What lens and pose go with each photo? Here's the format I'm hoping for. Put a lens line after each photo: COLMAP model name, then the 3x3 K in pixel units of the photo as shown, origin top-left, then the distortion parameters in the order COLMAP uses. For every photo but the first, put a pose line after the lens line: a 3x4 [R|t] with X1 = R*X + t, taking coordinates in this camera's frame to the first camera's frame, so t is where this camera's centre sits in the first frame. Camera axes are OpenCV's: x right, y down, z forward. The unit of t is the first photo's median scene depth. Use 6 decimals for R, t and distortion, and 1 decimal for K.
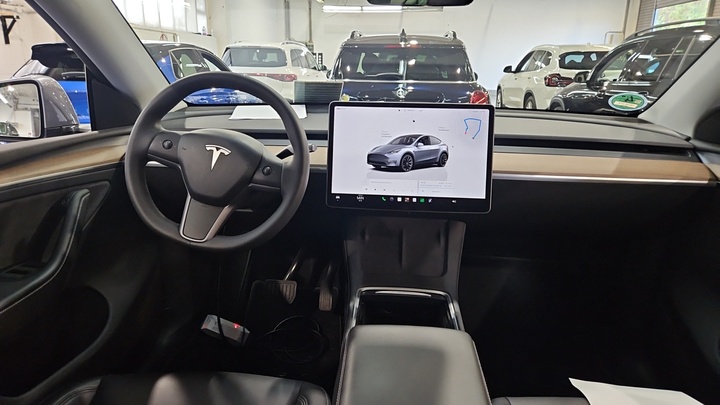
lens RADIAL K [[488.3, 0, 358.2], [0, 488.3, 203.1], [0, 0, 1]] dist [0.045571, -0.006768]
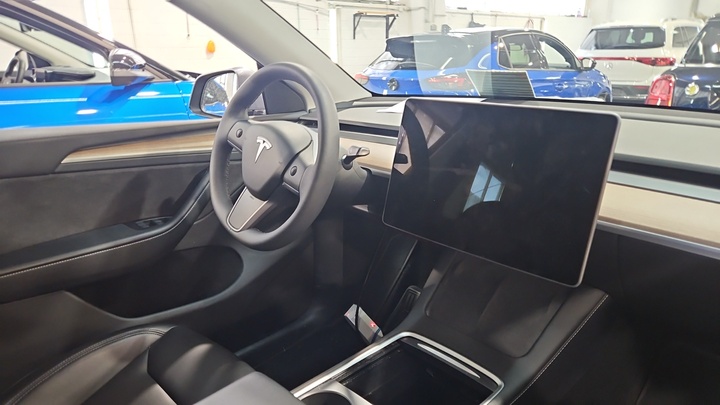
lens RADIAL K [[488.3, 0, 360.0], [0, 488.3, 202.6], [0, 0, 1]] dist [0.045571, -0.006768]
pose [[0.747158, 0.179655, -0.639905, 0.112120], [-0.162873, 0.982911, 0.085783, -0.023744], [0.644381, 0.040130, 0.763651, 0.085511]]
